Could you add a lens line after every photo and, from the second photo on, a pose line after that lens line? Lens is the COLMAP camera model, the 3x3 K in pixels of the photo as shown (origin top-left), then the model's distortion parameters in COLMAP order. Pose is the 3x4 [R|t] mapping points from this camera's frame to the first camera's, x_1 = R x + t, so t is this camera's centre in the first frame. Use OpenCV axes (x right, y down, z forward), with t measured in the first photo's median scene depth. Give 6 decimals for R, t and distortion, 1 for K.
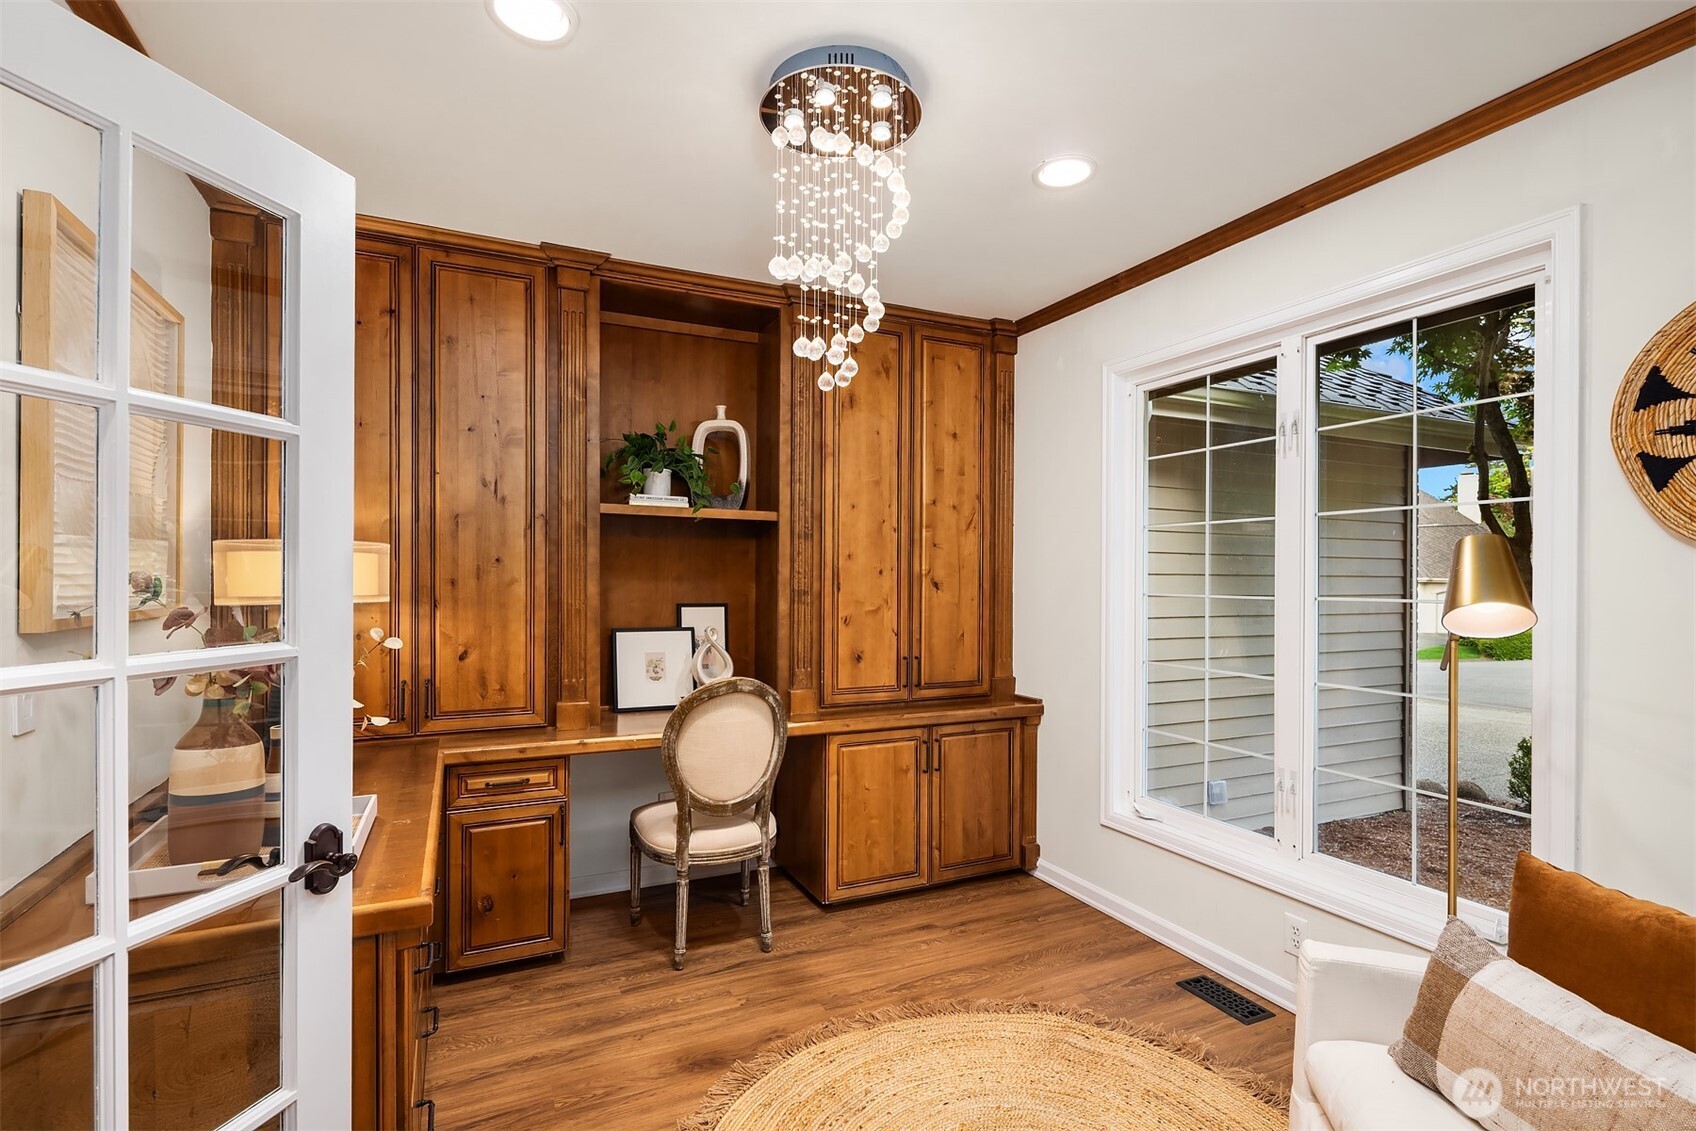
lens RADIAL K [[821.5, 0, 860.8], [0, 821.5, 575.9], [0, 0, 1]] dist [0.000062, 0.000037]
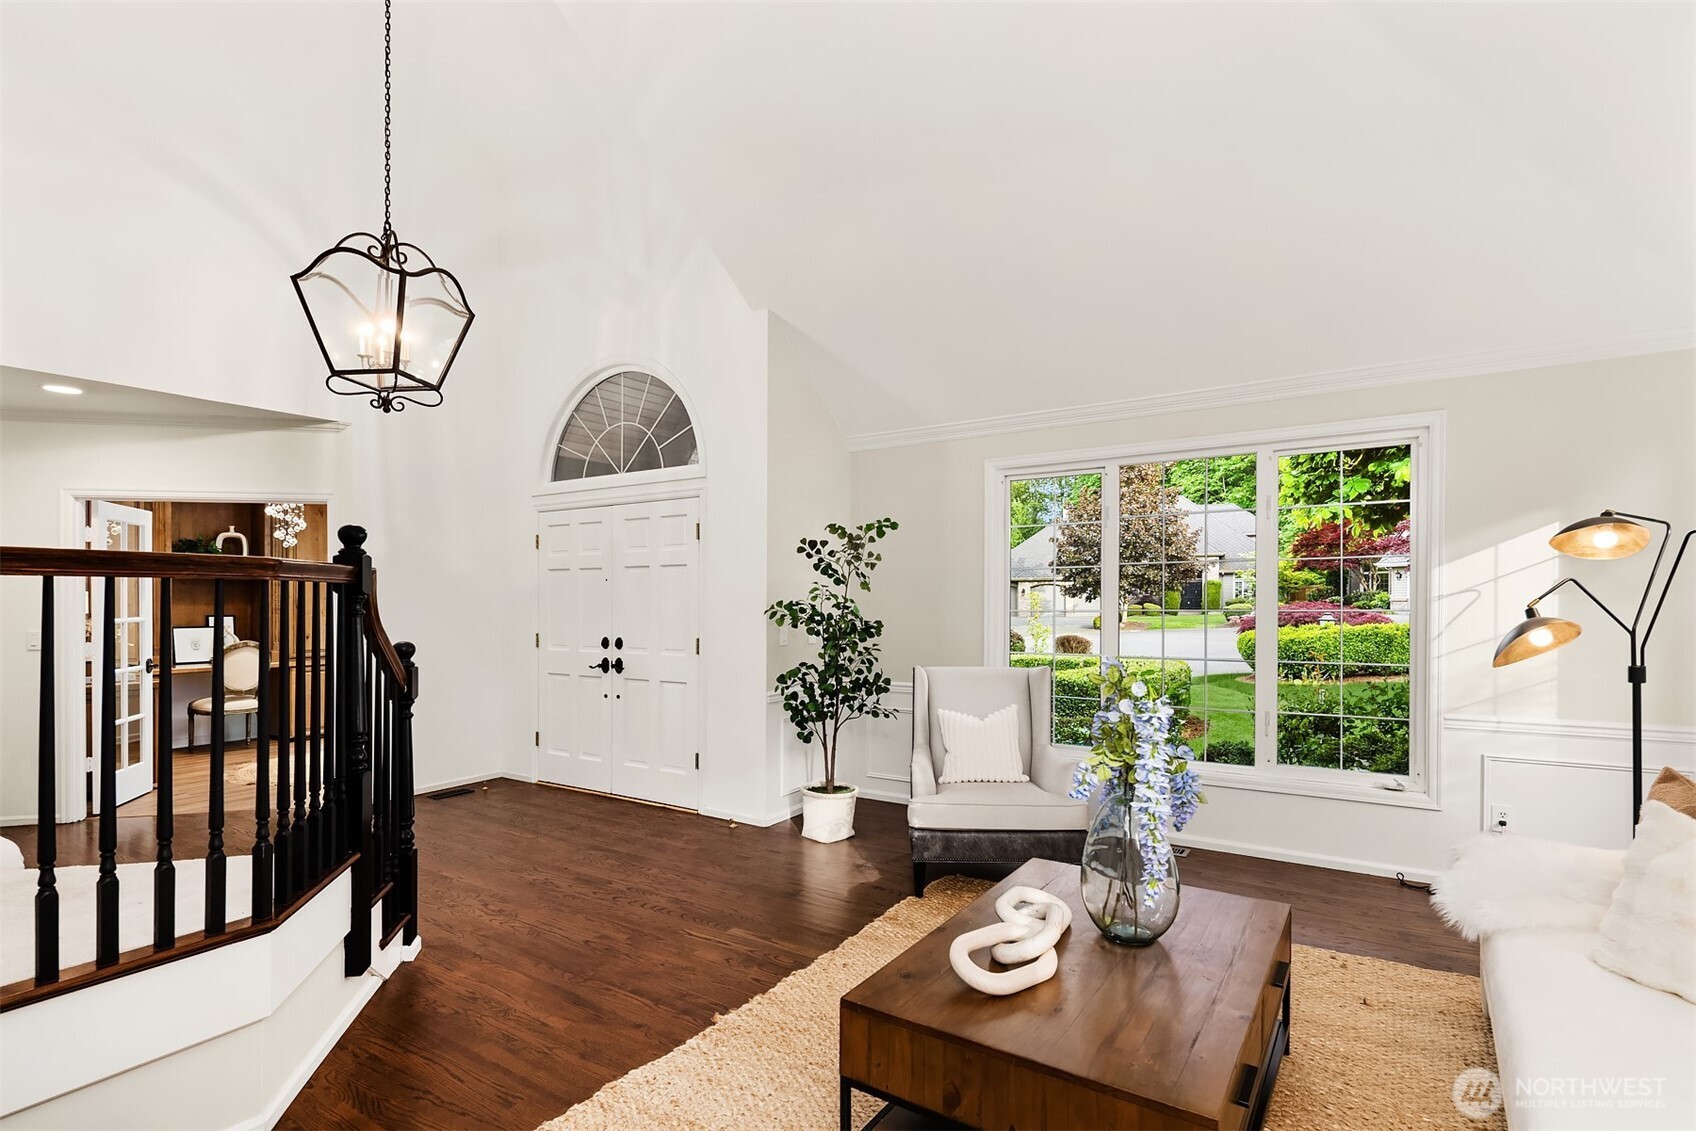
lens RADIAL K [[821.5, 0, 860.8], [0, 821.5, 575.9], [0, 0, 1]] dist [0.000062, 0.000037]
pose [[0.852551, 0.006374, 0.522605, 0.120550], [0.008168, 0.999641, -0.025518, -0.001611], [-0.522580, 0.026024, 0.852193, -1.792981]]
